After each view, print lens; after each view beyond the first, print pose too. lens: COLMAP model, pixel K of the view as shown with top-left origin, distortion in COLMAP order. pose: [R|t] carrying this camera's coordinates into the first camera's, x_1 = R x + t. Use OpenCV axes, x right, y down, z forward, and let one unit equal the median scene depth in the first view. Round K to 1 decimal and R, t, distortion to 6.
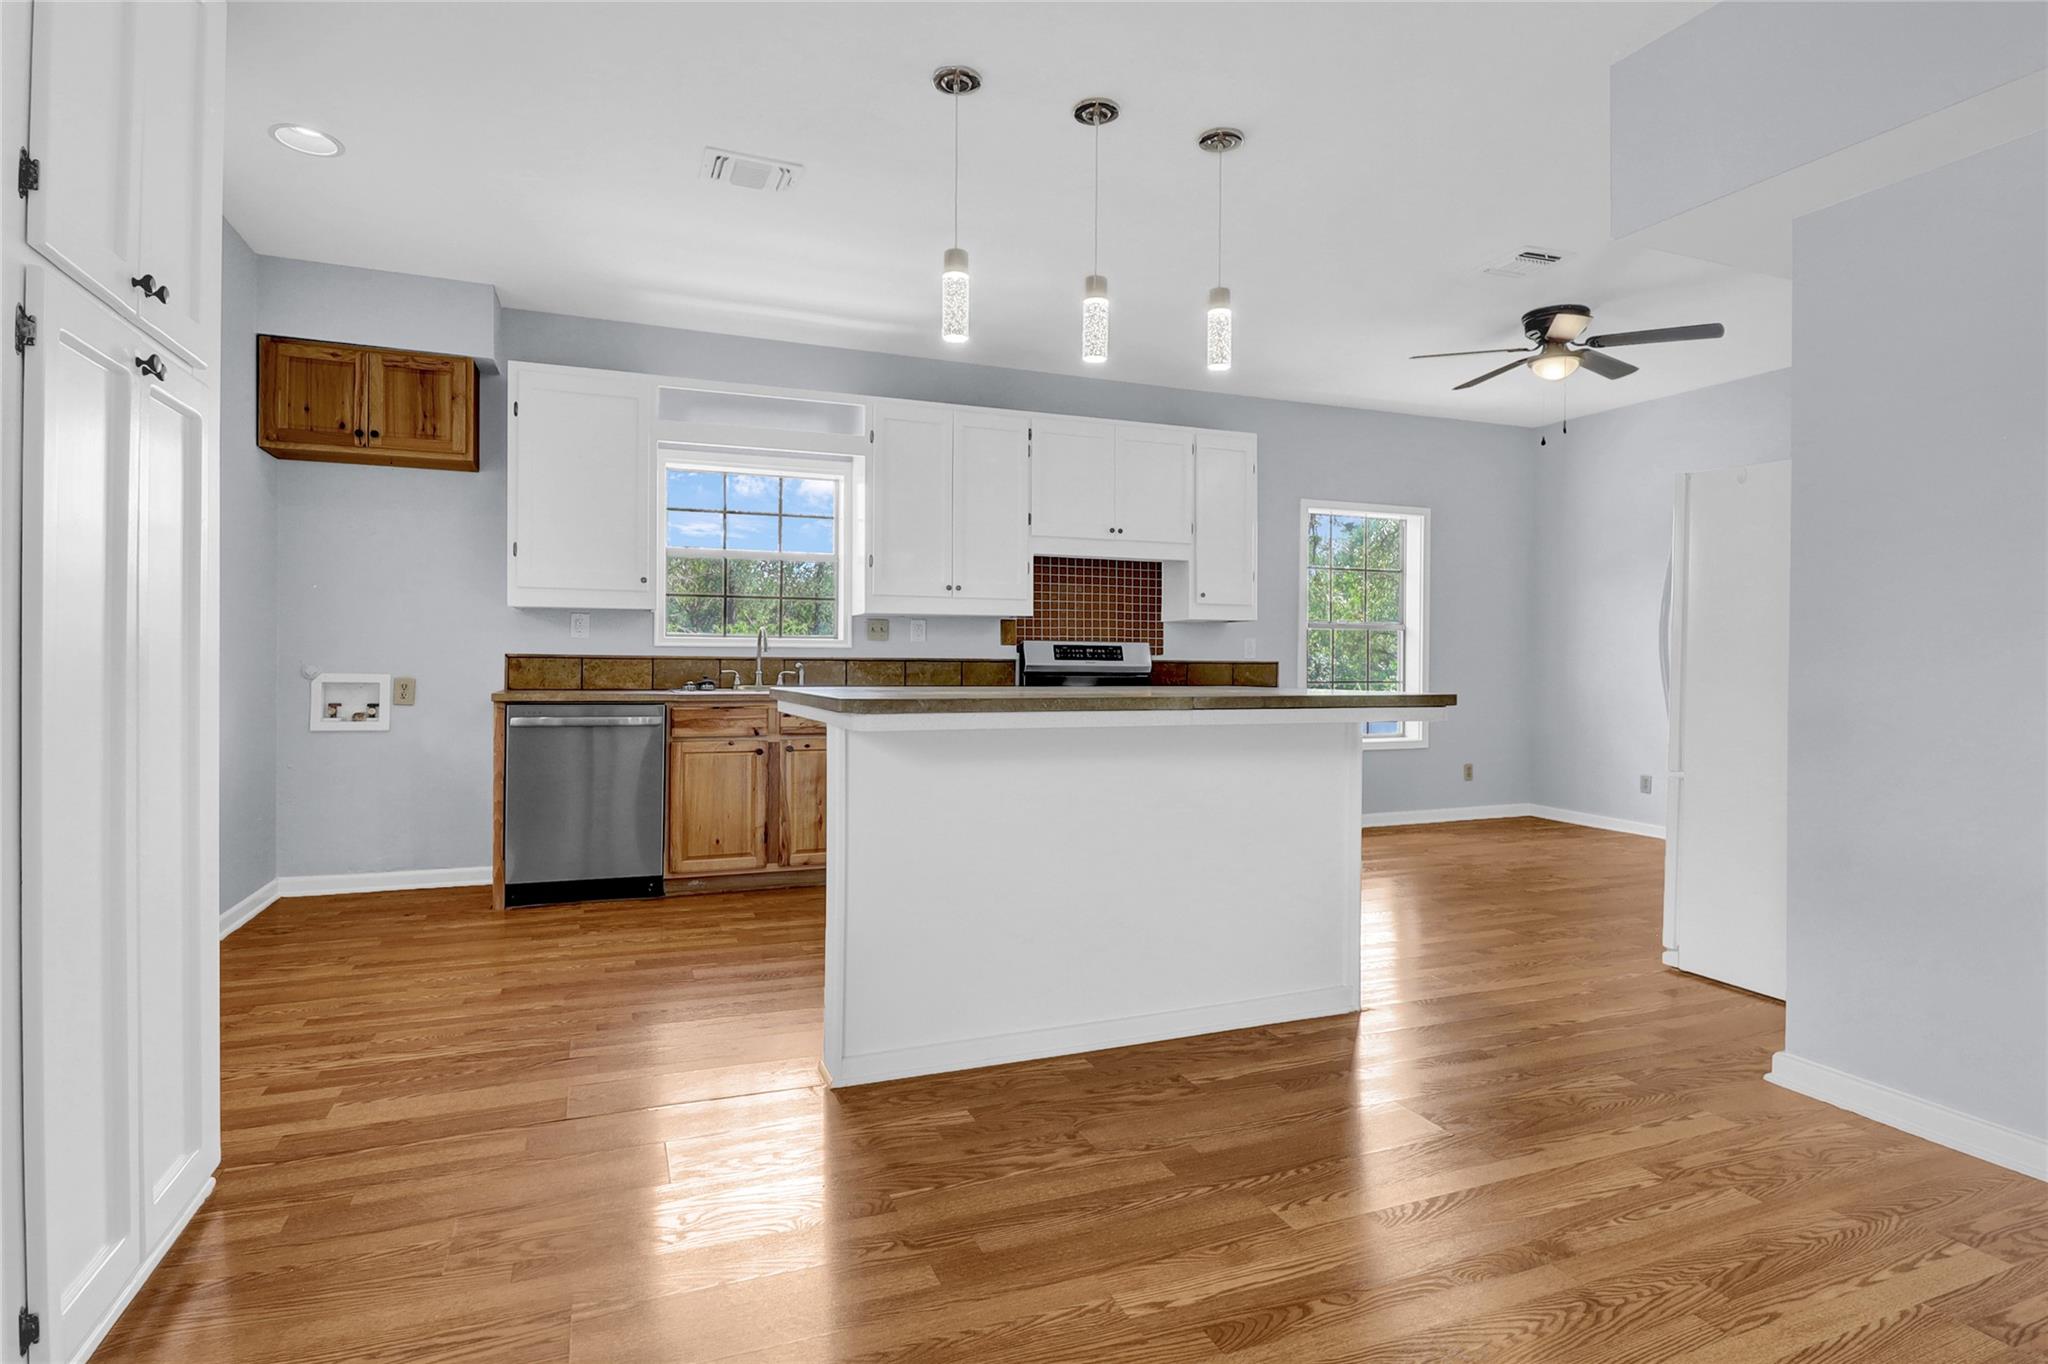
lens RADIAL K [[1061.9, 0, 1063.3], [0, 1061.9, 676.3], [0, 0, 1]] dist [0.000830, 0.001596]
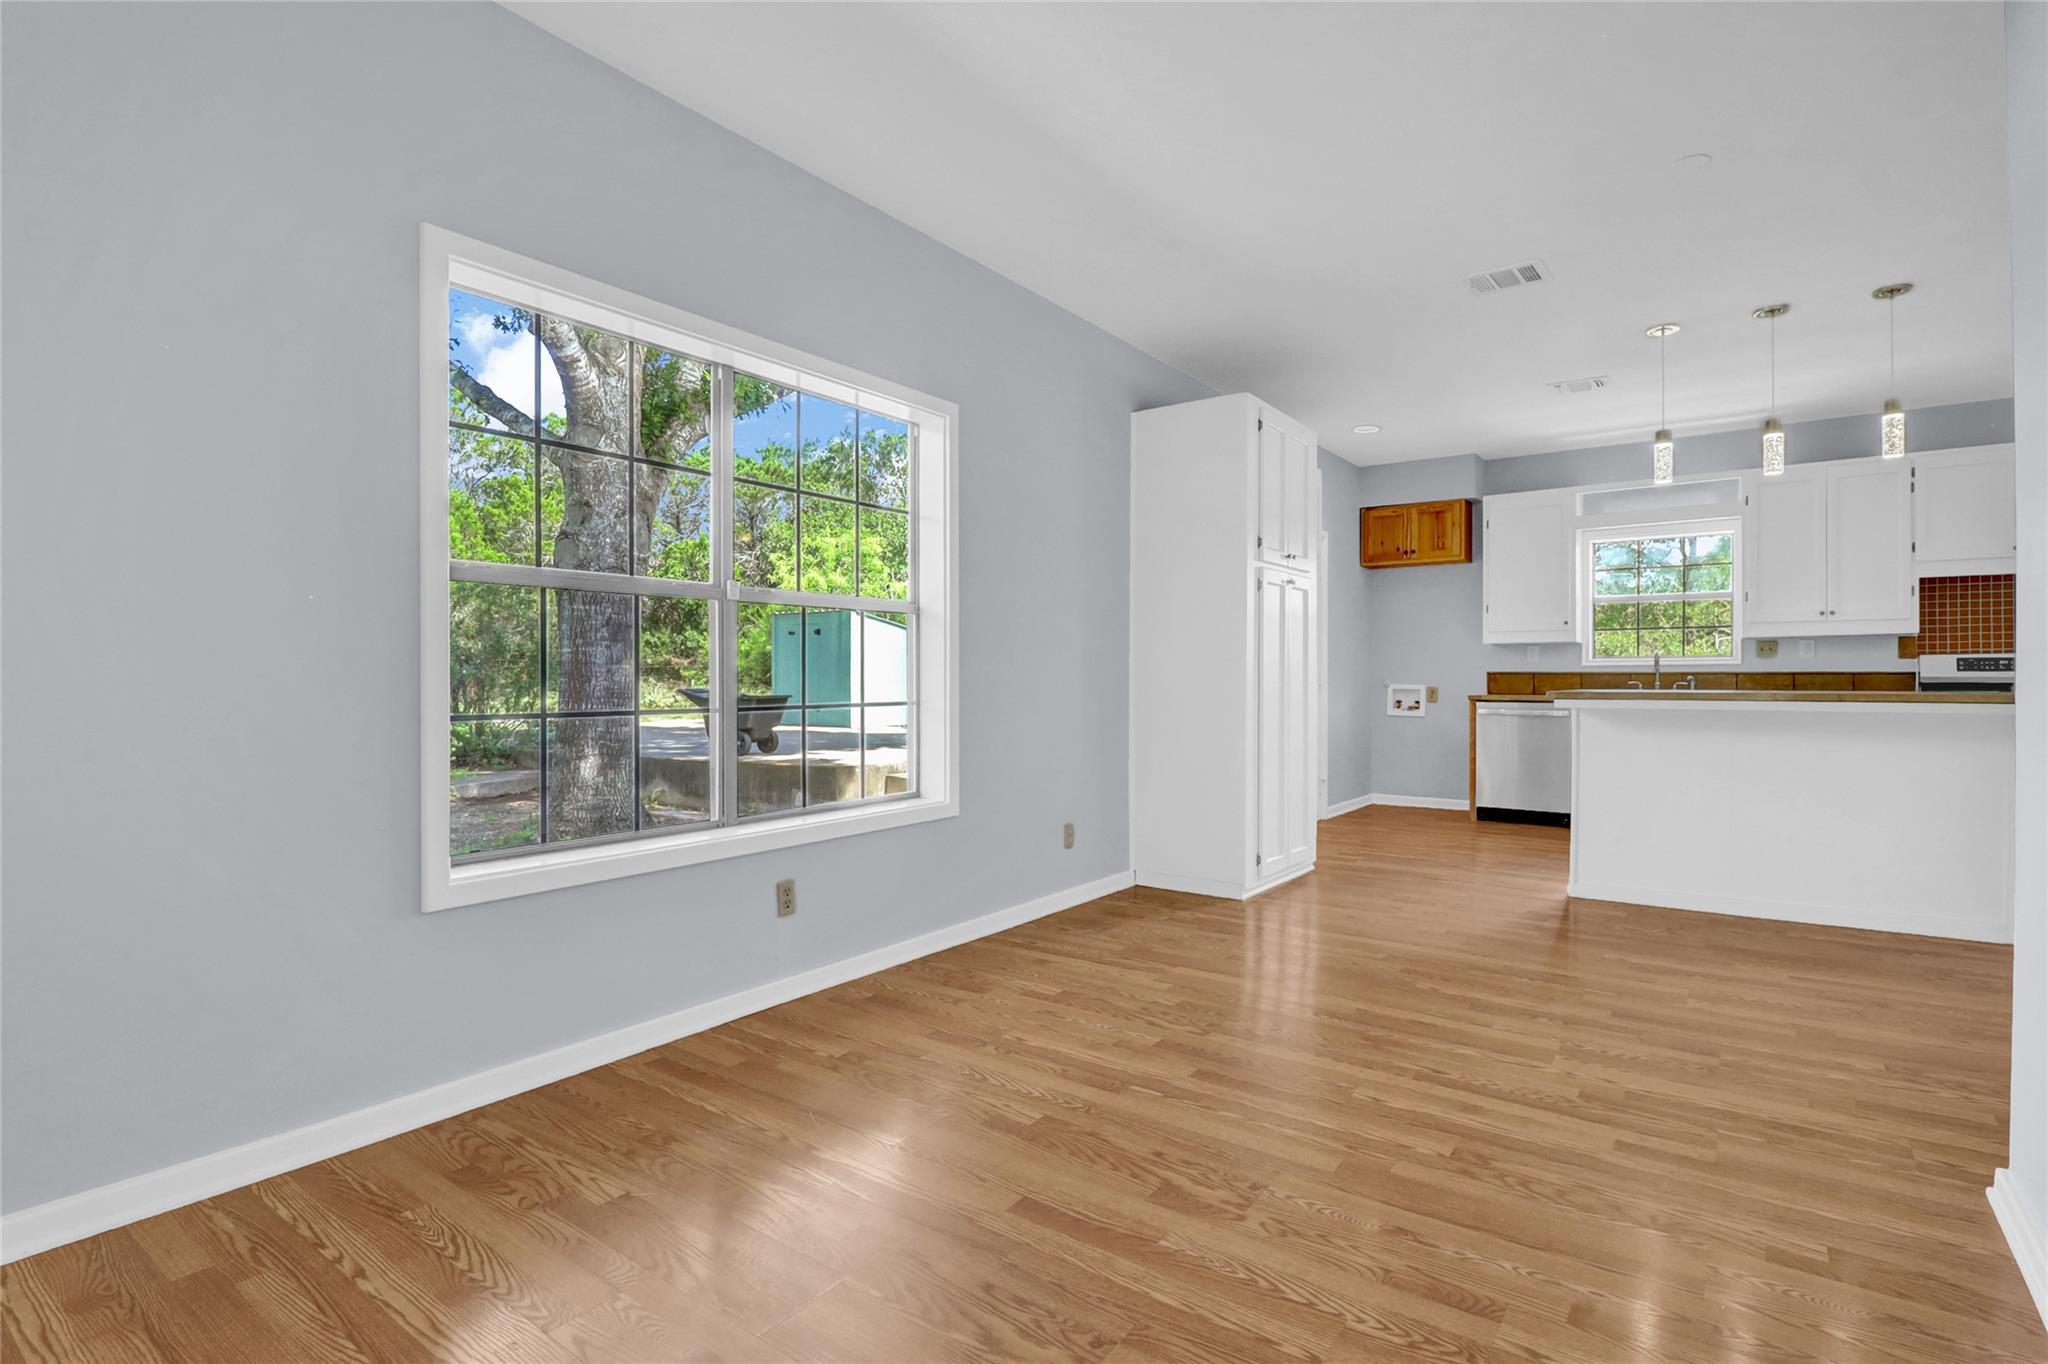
lens RADIAL K [[1000.4, 0, 1055.1], [0, 1000.4, 660.8], [0, 0, 1]] dist [-0.009662, -0.003498]
pose [[0.535312, -0.021222, -0.844388, 0.405812], [-0.005129, 0.999584, -0.028375, 0.008518], [0.844639, 0.019521, 0.534980, -0.374302]]
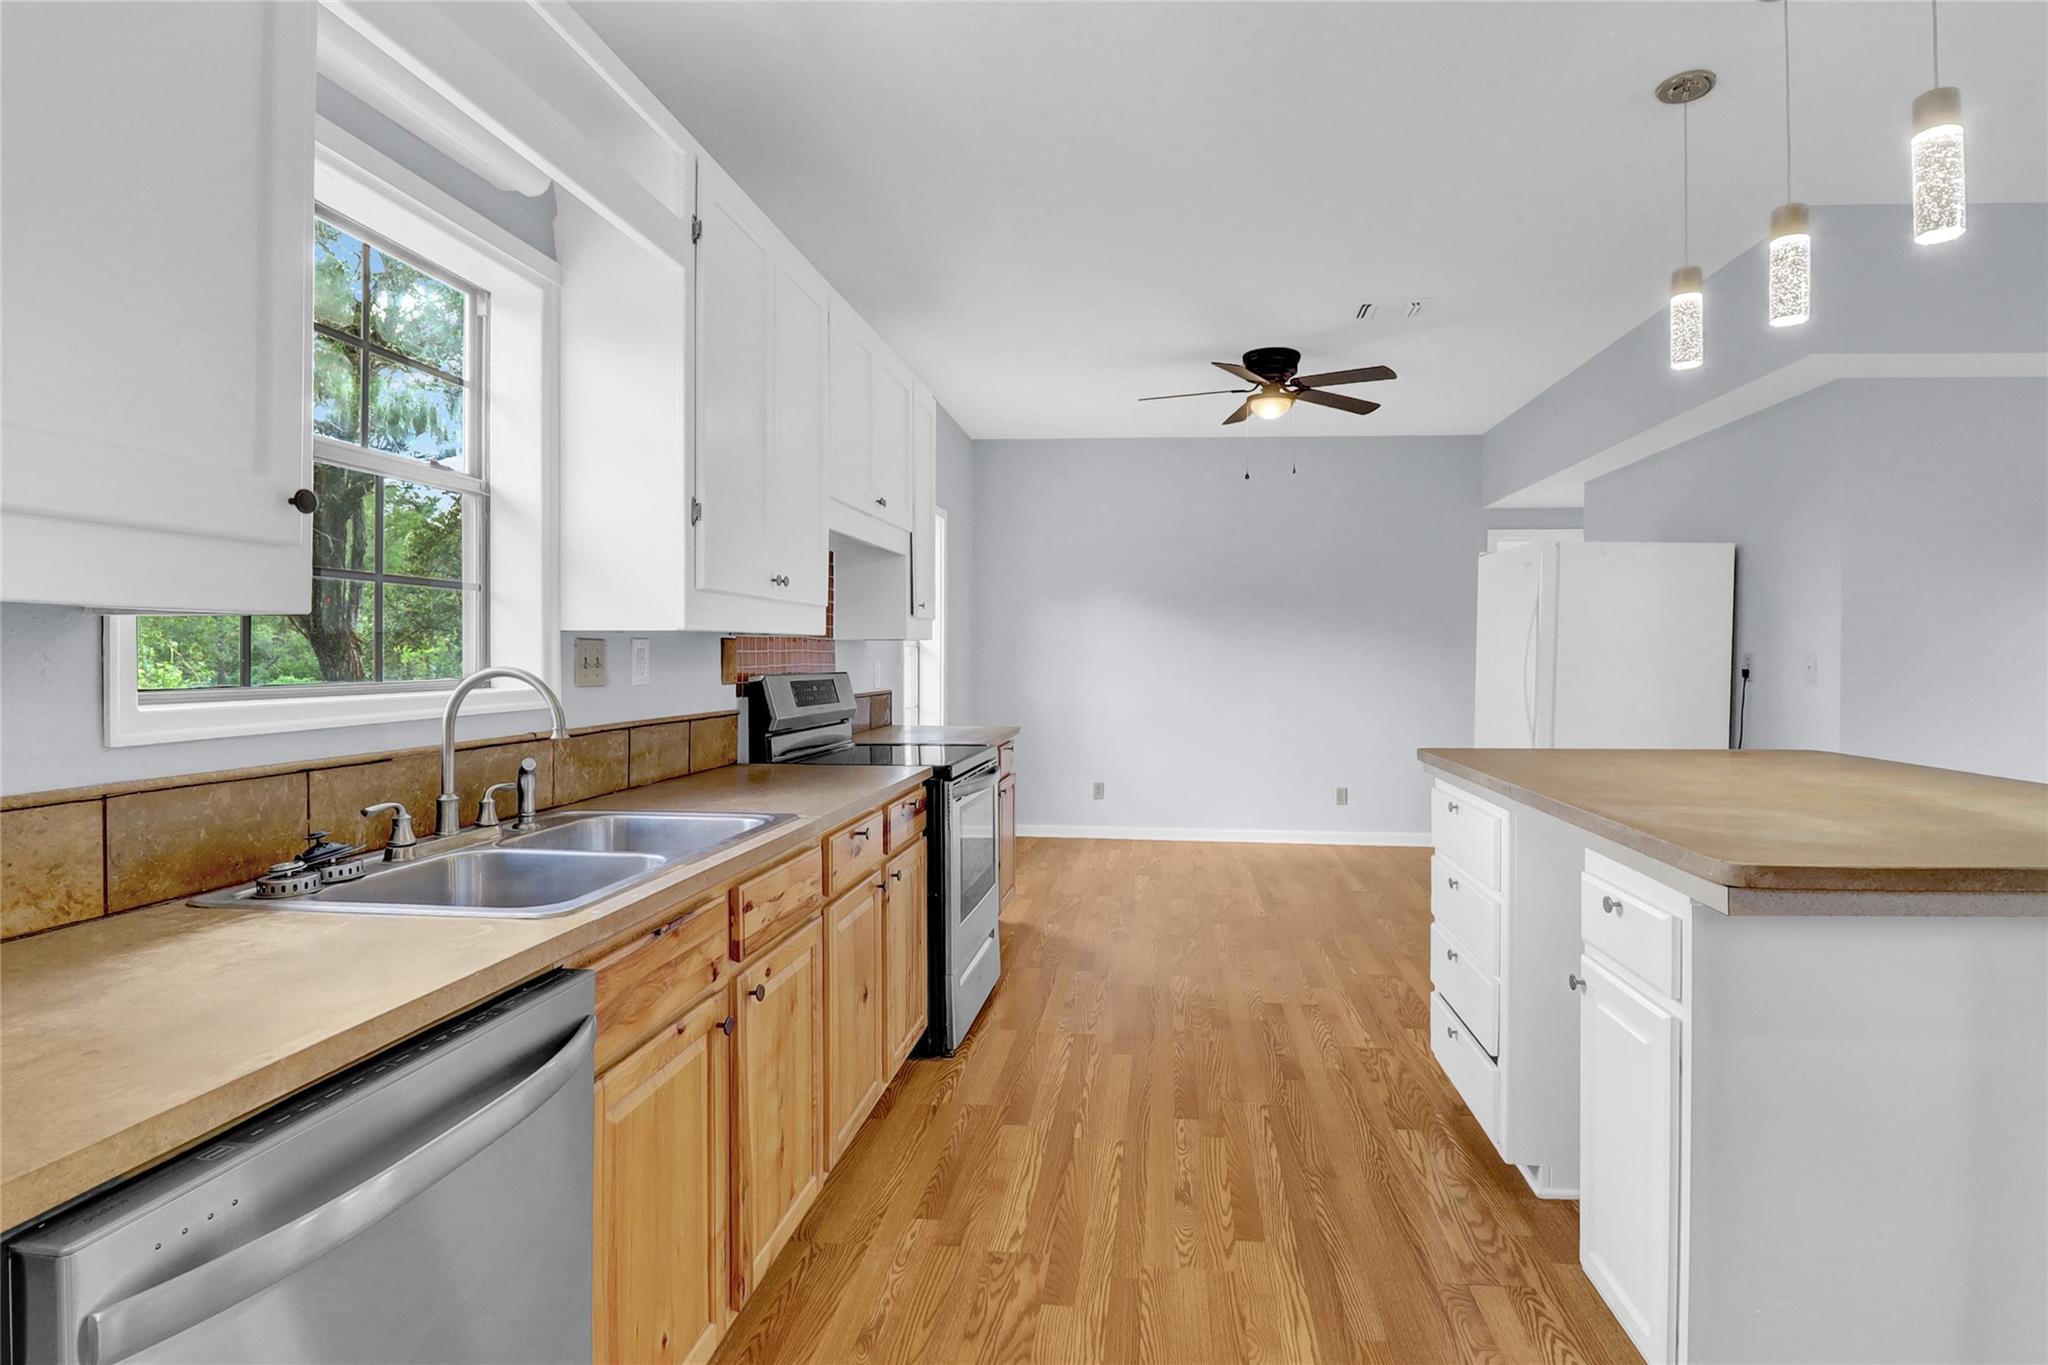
lens RADIAL K [[1000.4, 0, 1041.5], [0, 1000.4, 661.4], [0, 0, 1]] dist [-0.009662, -0.003498]
pose [[0.474245, -0.010694, 0.880328, -0.494365], [0.017901, 0.999837, 0.002502, -0.045667], [-0.880211, 0.014572, 0.474359, 0.704081]]
